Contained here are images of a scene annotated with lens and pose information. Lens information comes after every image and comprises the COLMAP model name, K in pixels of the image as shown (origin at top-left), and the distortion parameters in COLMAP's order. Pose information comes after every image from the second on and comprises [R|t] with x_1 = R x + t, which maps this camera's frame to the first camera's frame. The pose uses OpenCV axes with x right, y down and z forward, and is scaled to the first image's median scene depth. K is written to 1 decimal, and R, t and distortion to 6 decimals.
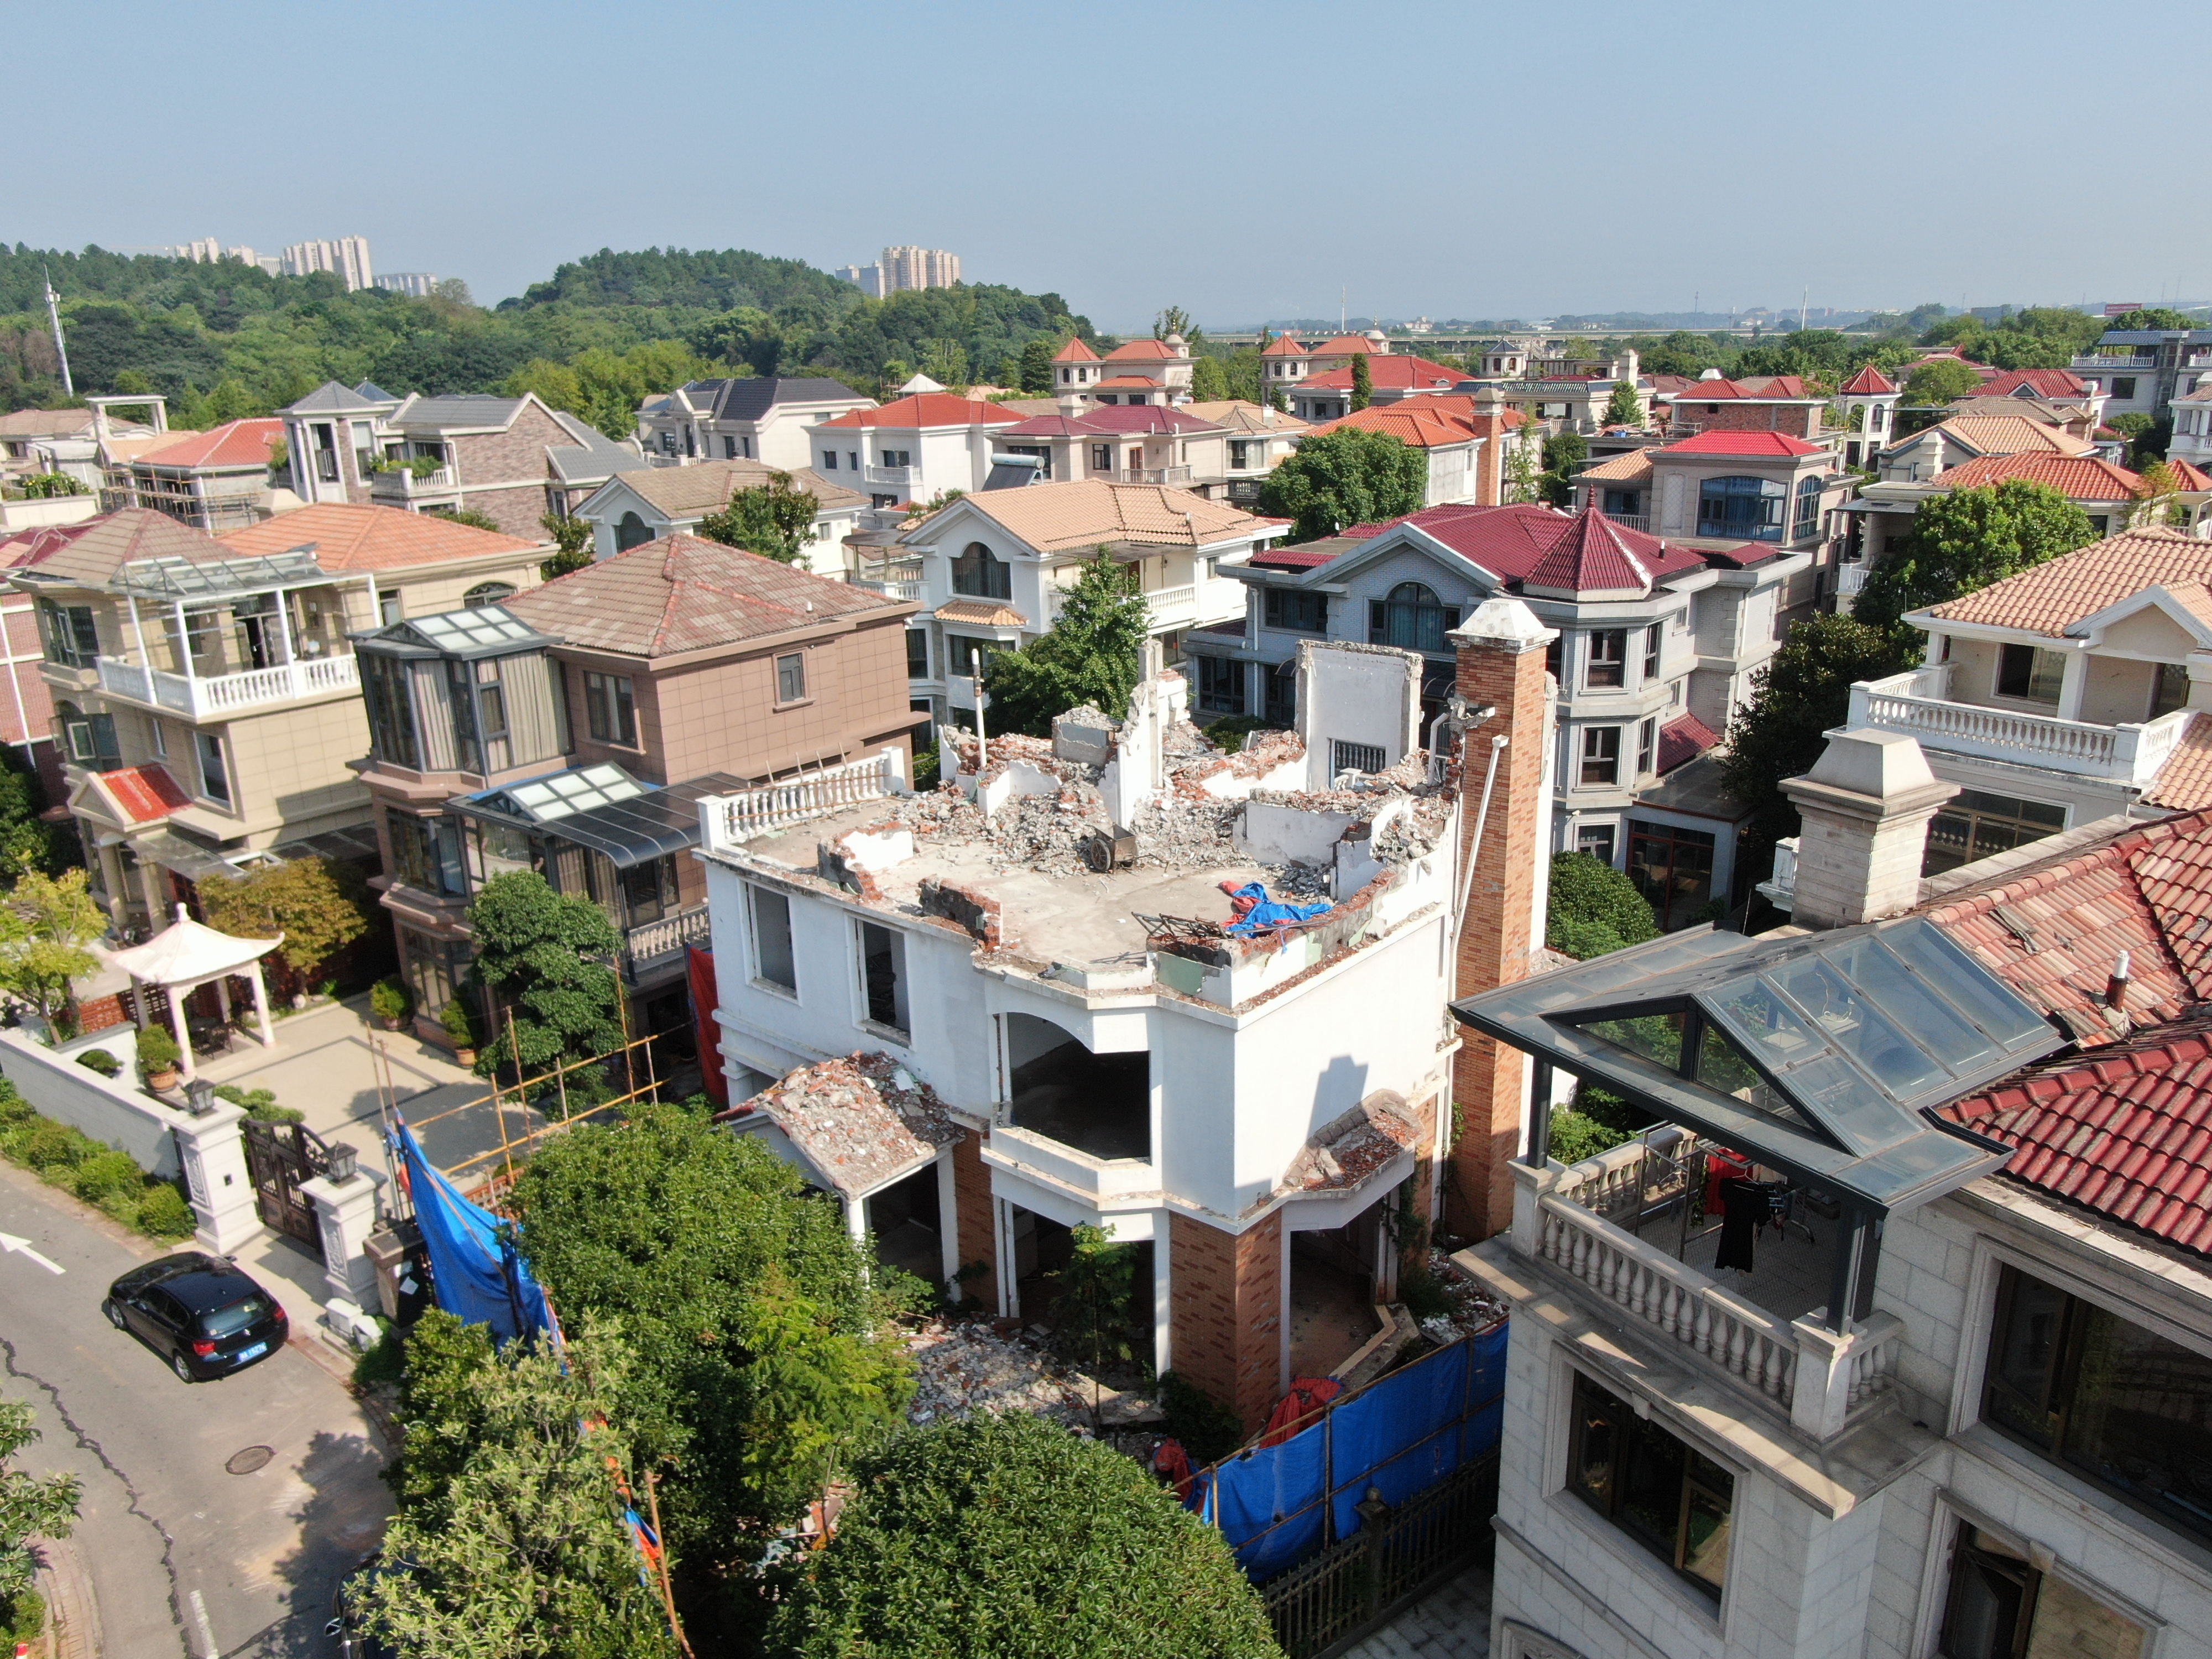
lens RADIAL K [[1573.8, 0, 1112.5], [0, 1573.8, 839.4], [0, 0, 1]] dist [-0.027407, 0.022249]
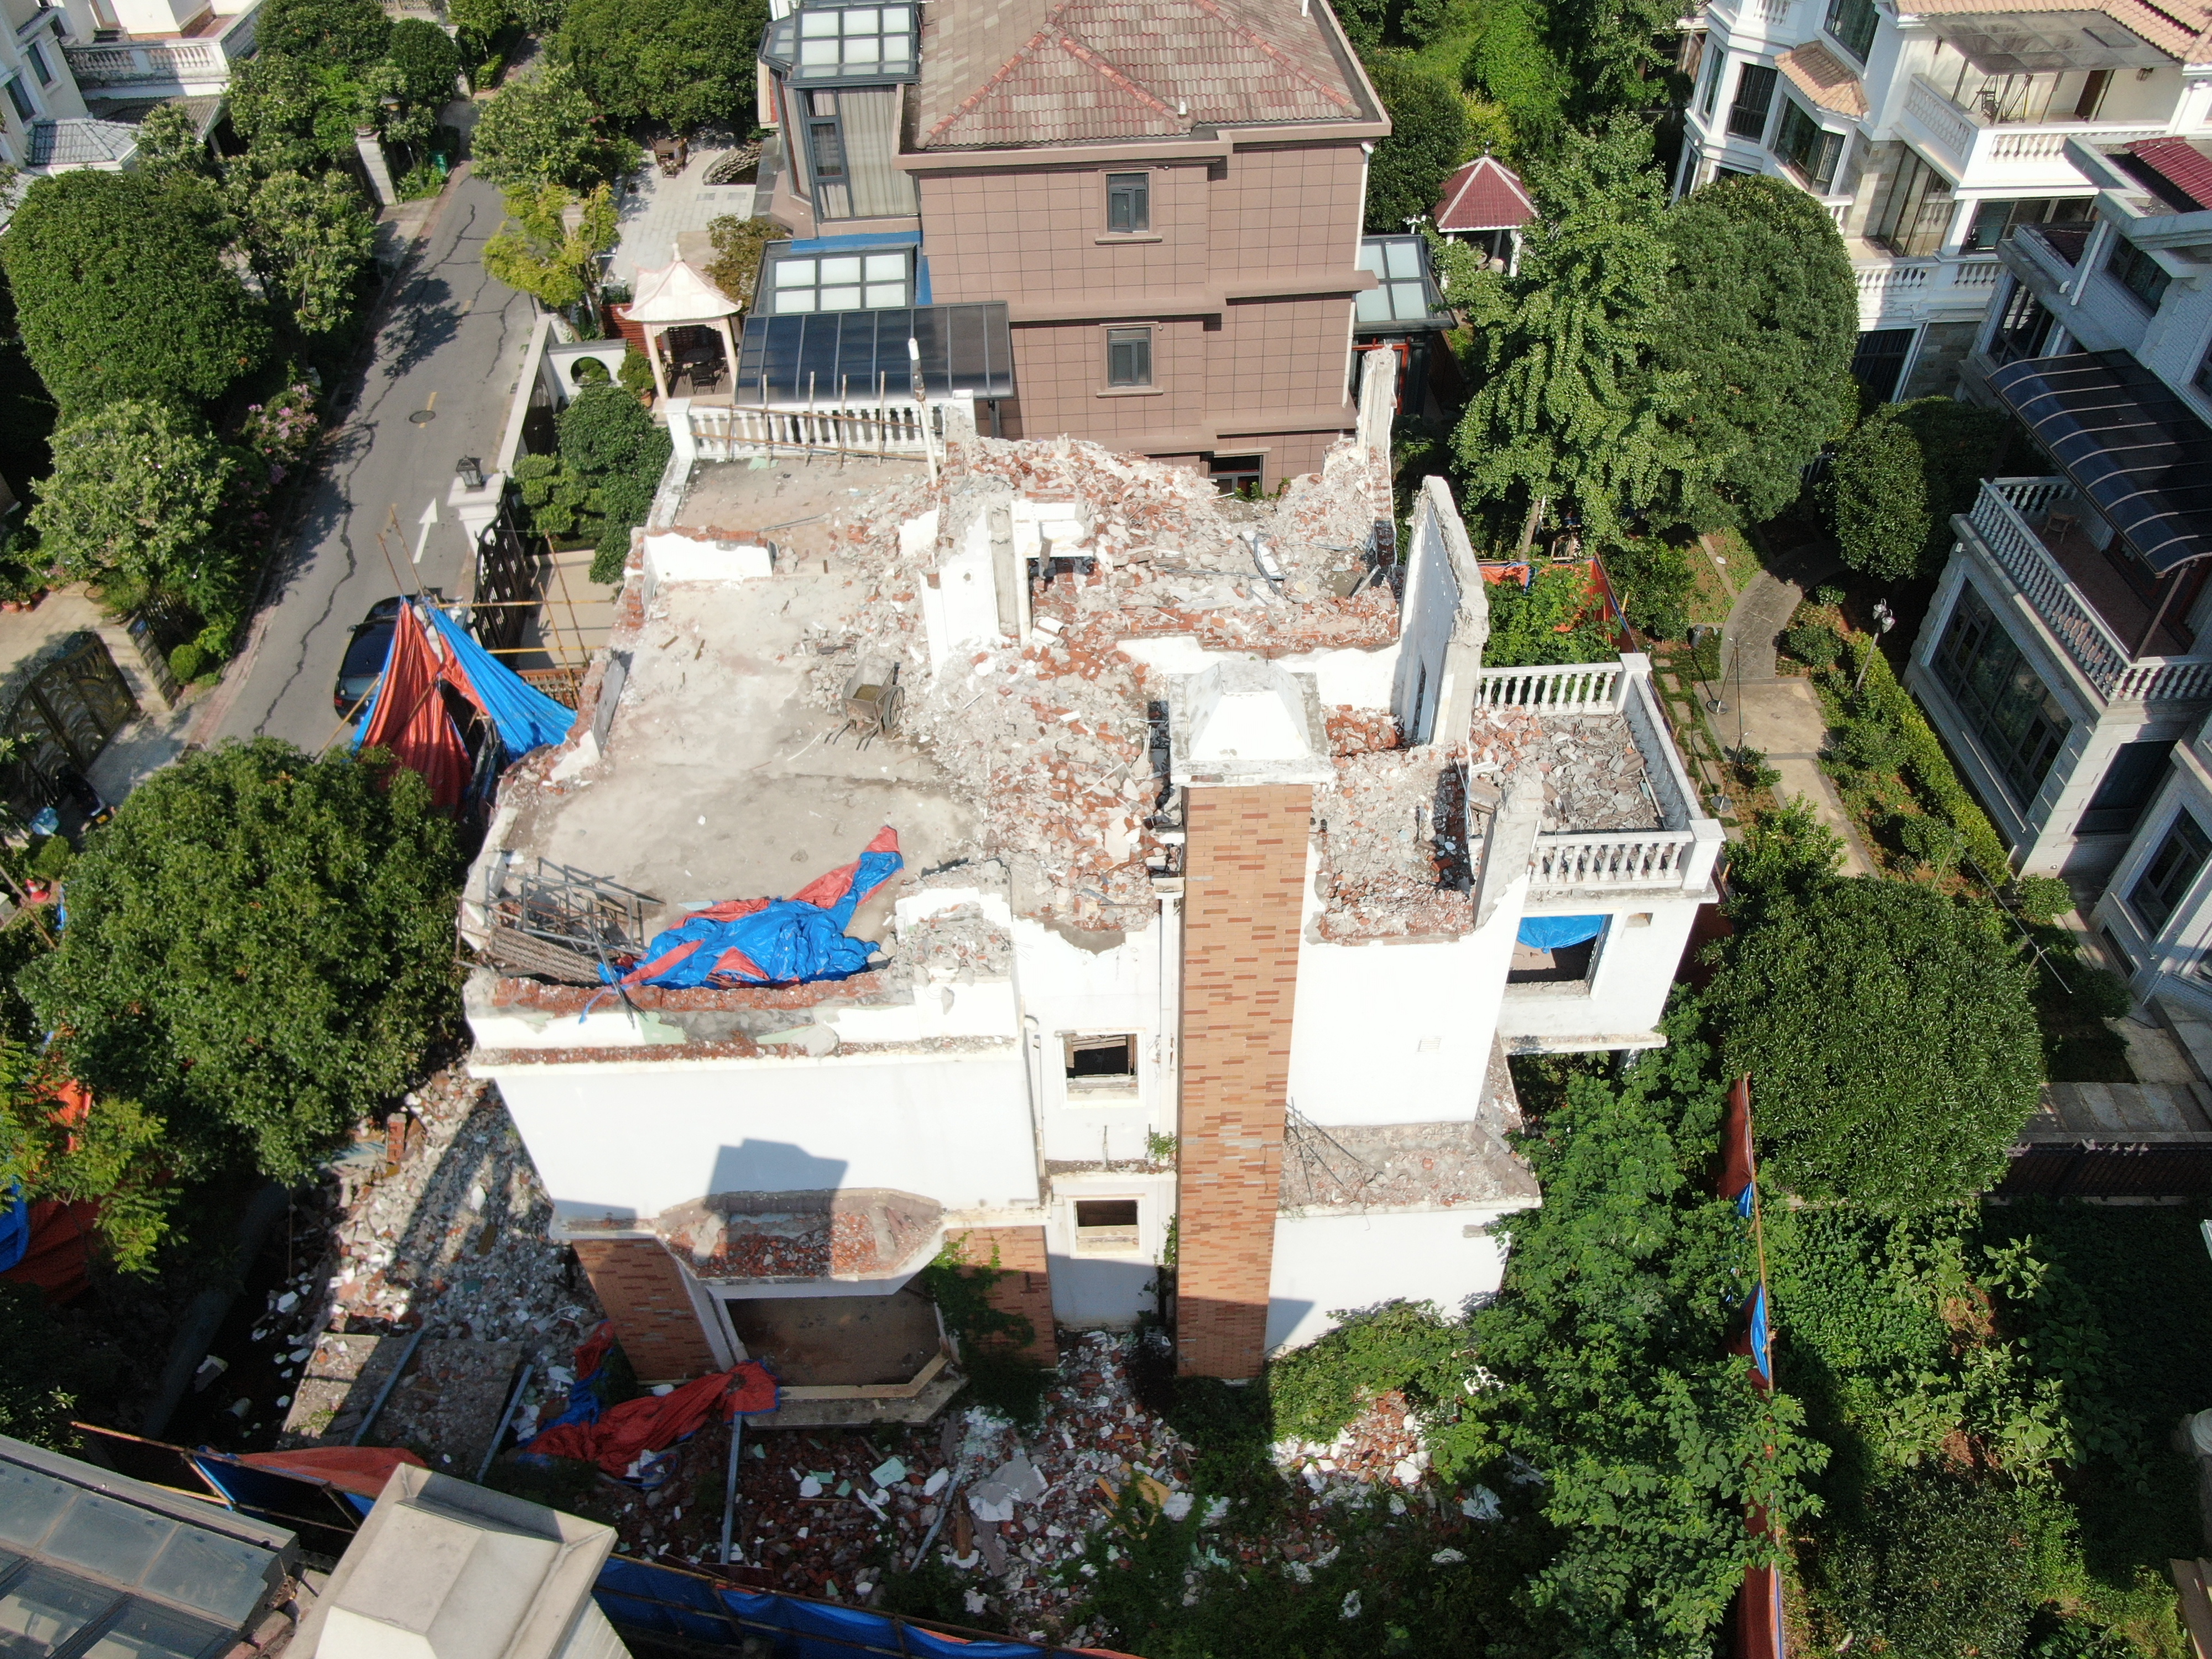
lens RADIAL K [[1565.5, 0, 1115.6], [0, 1565.5, 821.7], [0, 0, 1]] dist [-0.008221, -0.002955]
pose [[0.670169, 0.522786, -0.526848, 0.444878], [-0.223153, 0.818920, 0.528747, -0.324309], [0.707867, -0.236782, 0.665476, 0.520005]]
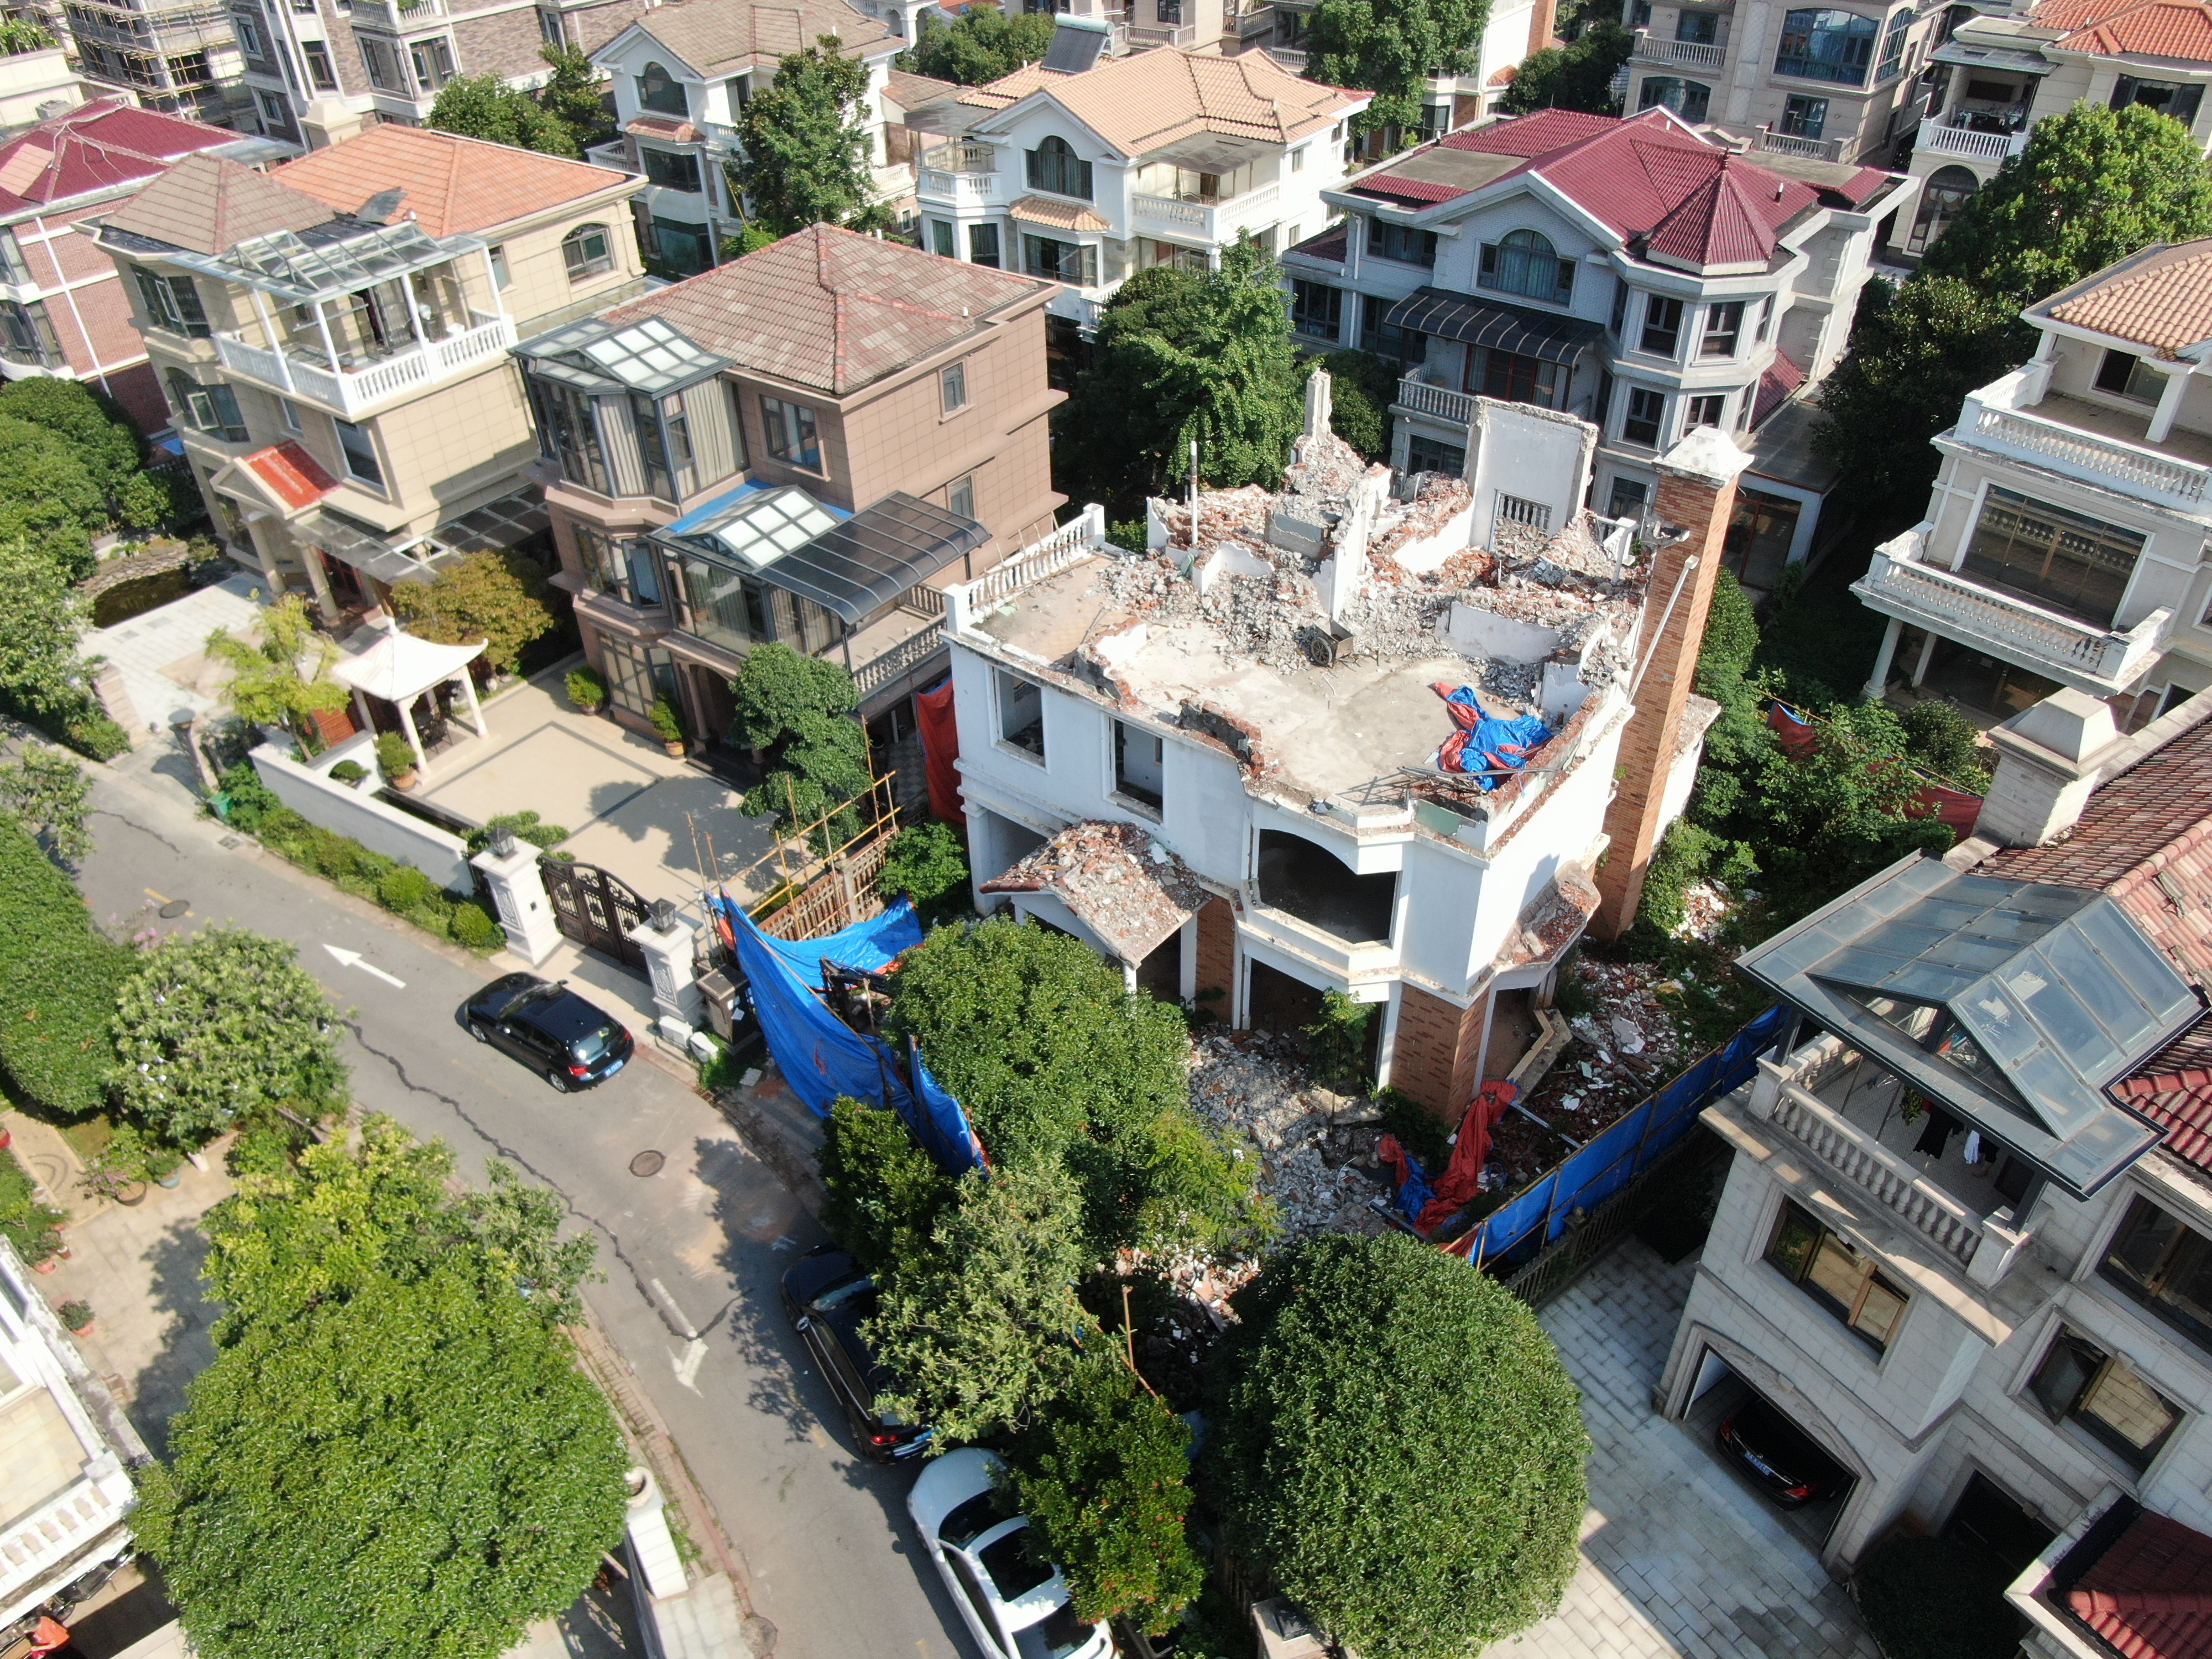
lens RADIAL K [[1565.5, 0, 1115.6], [0, 1565.5, 821.7], [0, 0, 1]] dist [-0.008221, -0.002955]
pose [[0.999177, -0.021491, 0.034390, -0.176028], [0.008448, 0.939737, 0.341793, -0.233139], [-0.039663, -0.341222, 0.939146, -0.080893]]
